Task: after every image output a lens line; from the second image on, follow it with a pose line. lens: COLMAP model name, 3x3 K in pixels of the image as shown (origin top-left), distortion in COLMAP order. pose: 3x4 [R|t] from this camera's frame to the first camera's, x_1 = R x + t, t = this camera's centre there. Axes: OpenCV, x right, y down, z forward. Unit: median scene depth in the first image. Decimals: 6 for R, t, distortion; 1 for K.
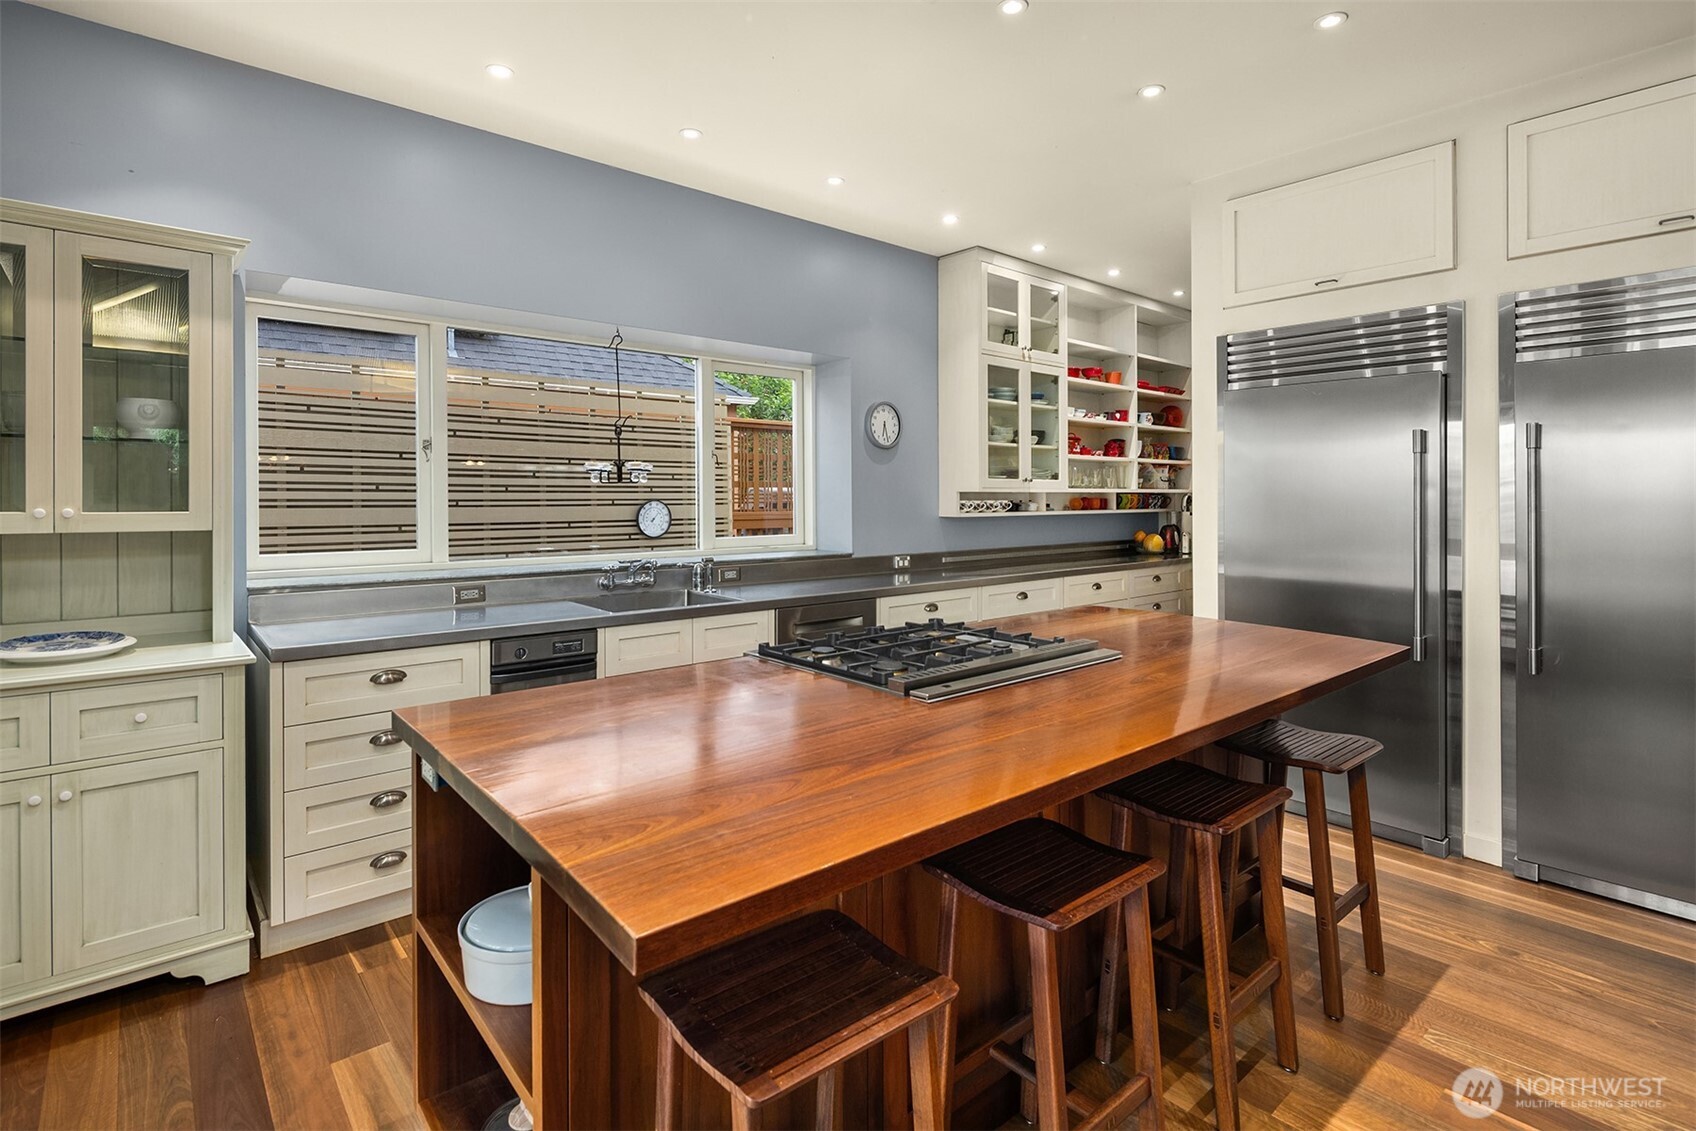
lens RADIAL K [[811.5, 0, 845.4], [0, 811.5, 502.7], [0, 0, 1]] dist [-0.000195, -0.000246]
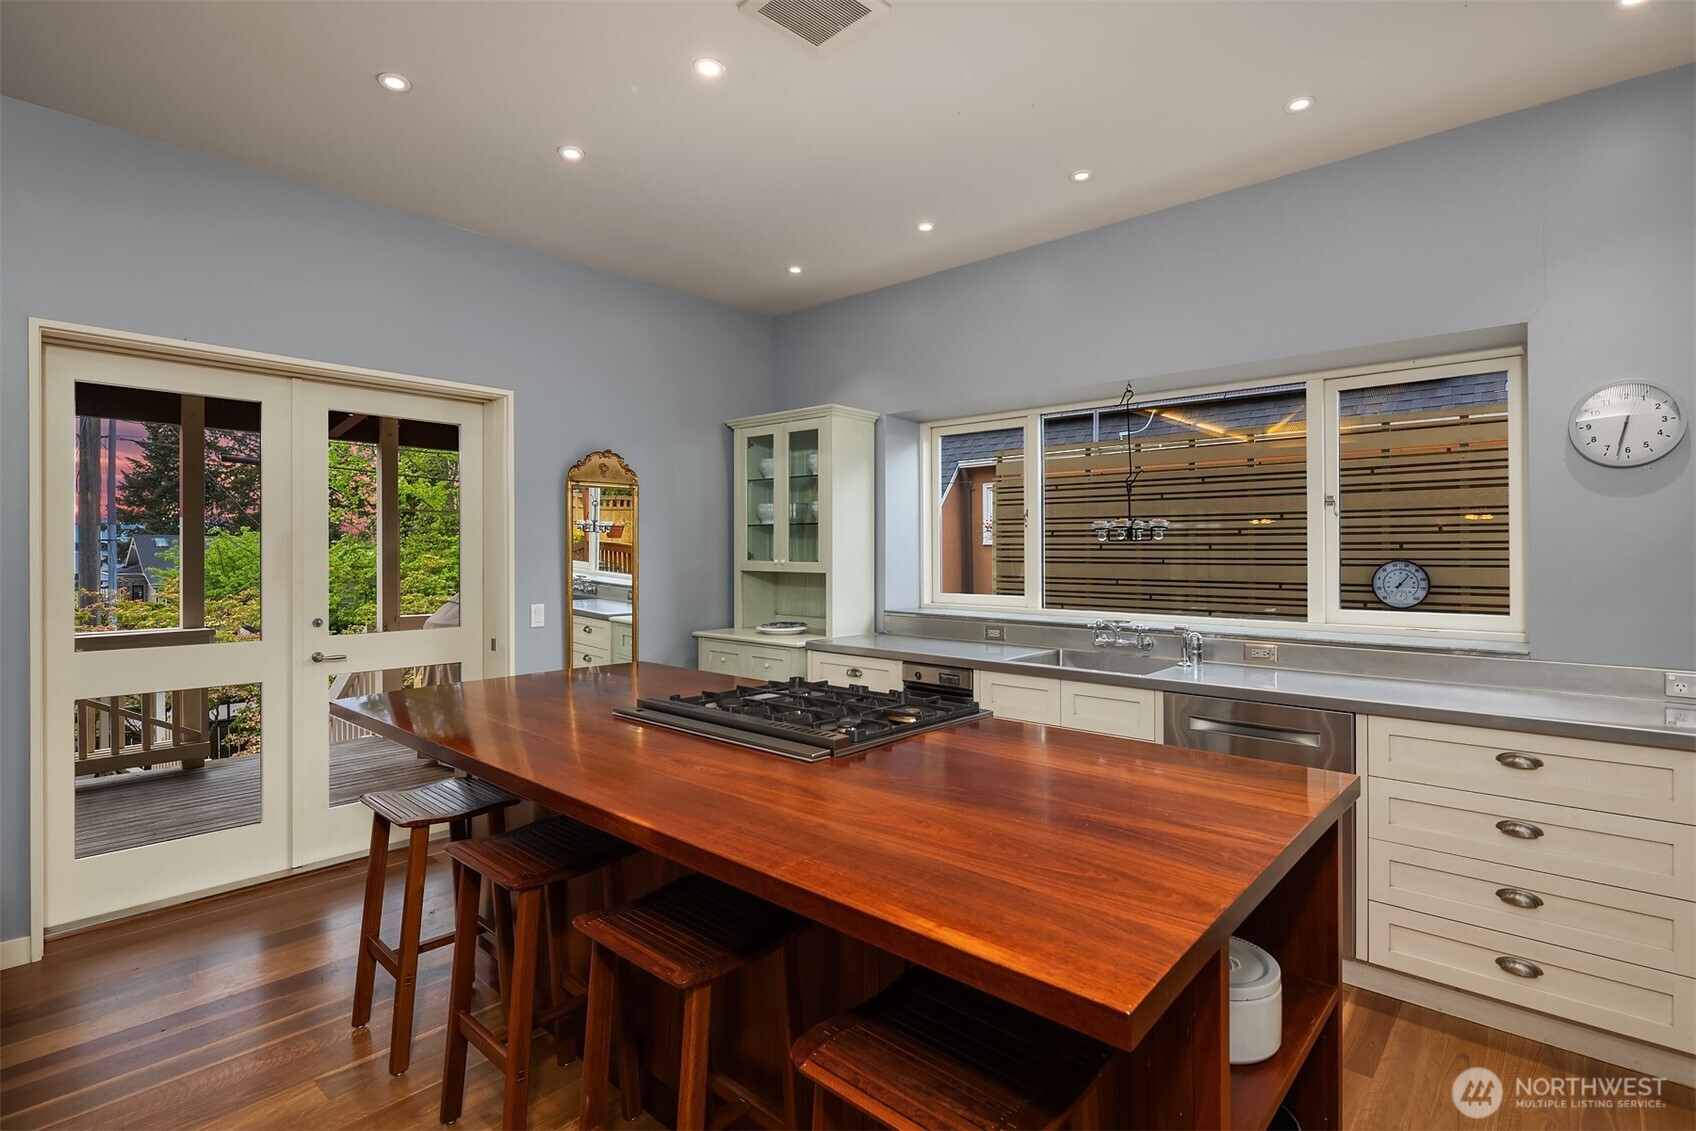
lens RADIAL K [[811.9, 0, 866.1], [0, 811.9, 580.6], [0, 0, 1]] dist [-0.000324, -0.000342]
pose [[0.158148, 0.032275, -0.986888, 0.479080], [-0.010009, 0.999467, 0.031083, -0.002630], [0.987365, 0.004962, 0.158387, 0.404426]]
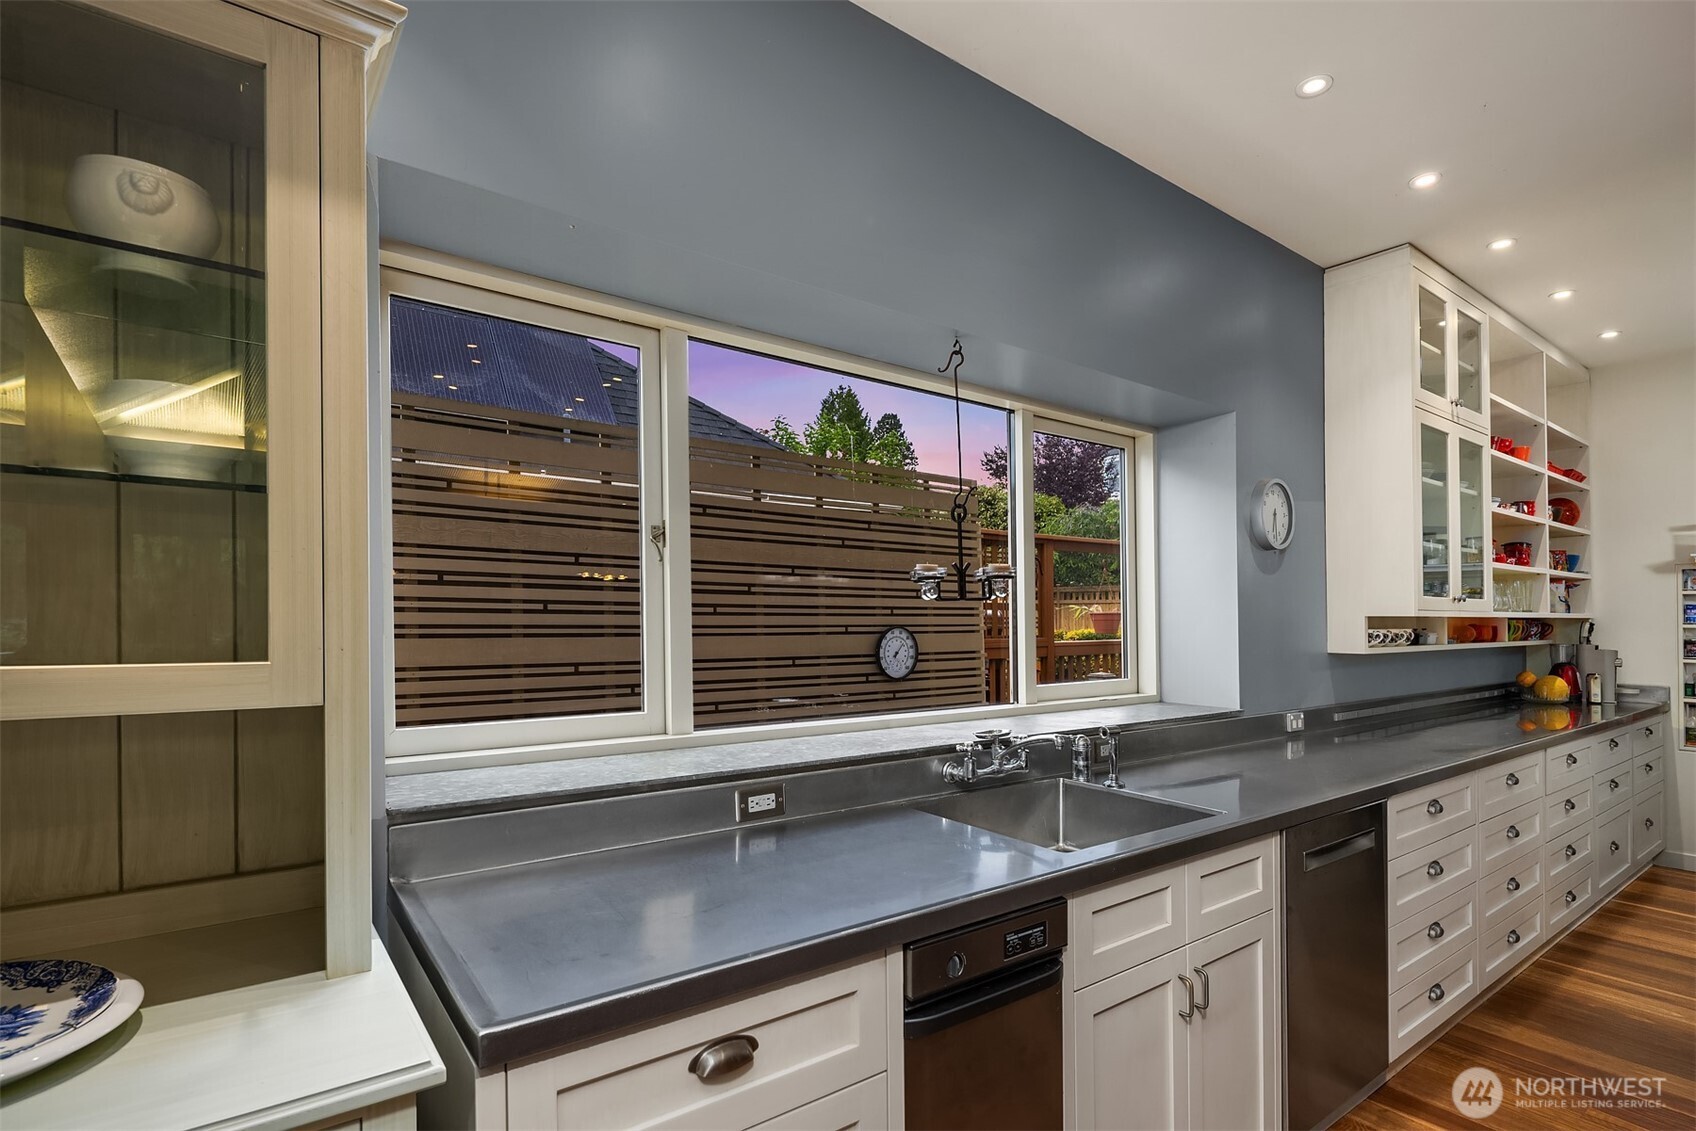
lens RADIAL K [[820.1, 0, 844.2], [0, 820.1, 625.9], [0, 0, 1]] dist [0.003764, 0.000180]
pose [[0.997093, 0.004280, -0.076078, -0.244570], [-0.004265, 0.999991, 0.000359, -0.003894], [0.076079, -0.000033, 0.997102, 0.303657]]
